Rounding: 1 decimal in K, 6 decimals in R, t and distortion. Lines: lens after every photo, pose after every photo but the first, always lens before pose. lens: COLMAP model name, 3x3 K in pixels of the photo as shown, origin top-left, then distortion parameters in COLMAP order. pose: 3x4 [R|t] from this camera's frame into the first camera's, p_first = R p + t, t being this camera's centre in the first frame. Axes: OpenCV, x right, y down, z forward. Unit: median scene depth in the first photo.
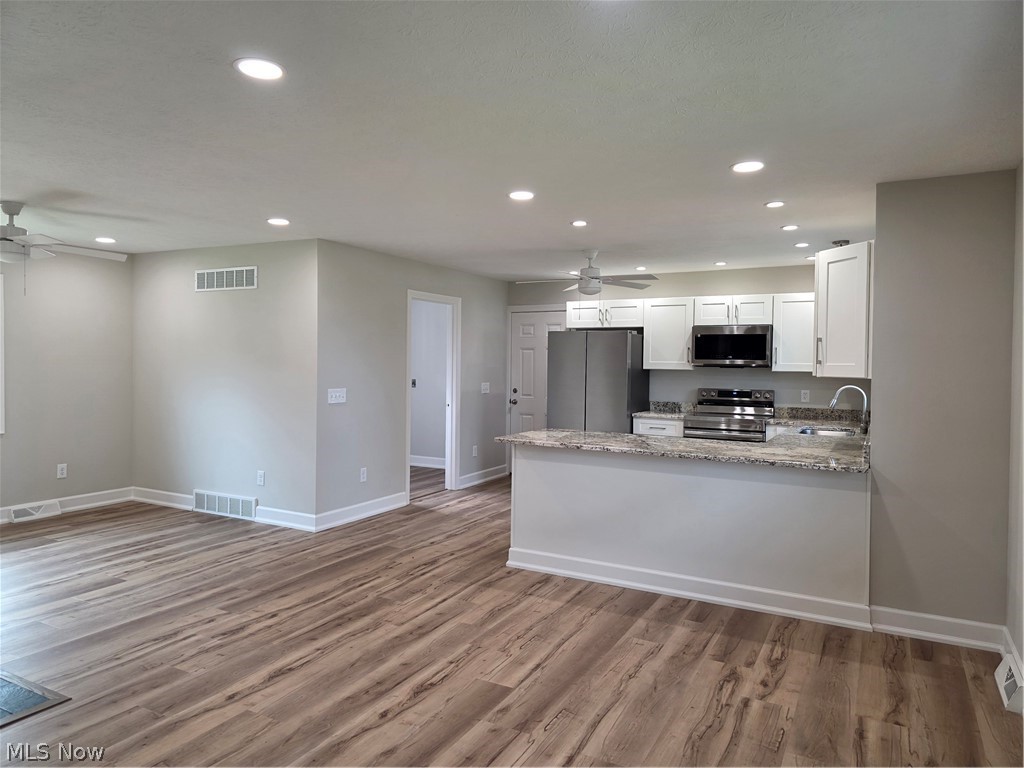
lens RADIAL K [[686.3, 0, 512.0], [0, 686.3, 381.2], [0, 0, 1]] dist [0.041207, -0.003945]
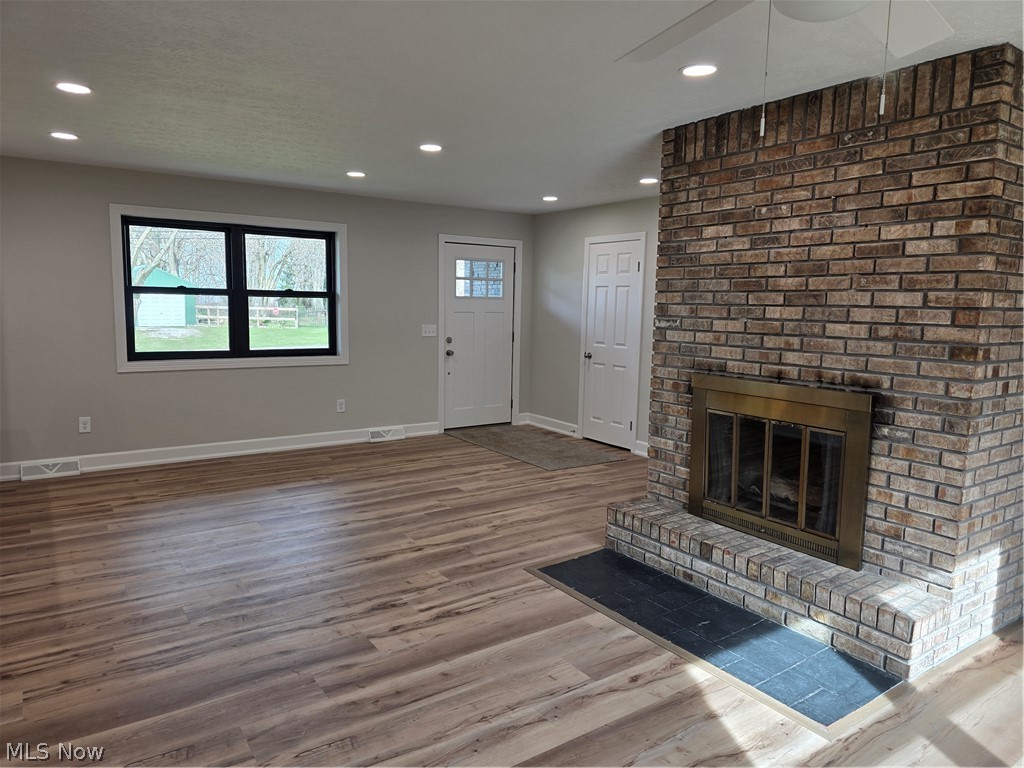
lens RADIAL K [[686.3, 0, 511.5], [0, 686.3, 381.9], [0, 0, 1]] dist [0.041207, -0.003945]
pose [[-0.891237, -0.077731, 0.446827, -0.949852], [-0.009616, 0.988221, 0.152734, -0.064074], [-0.453436, 0.131826, -0.881486, 1.718690]]
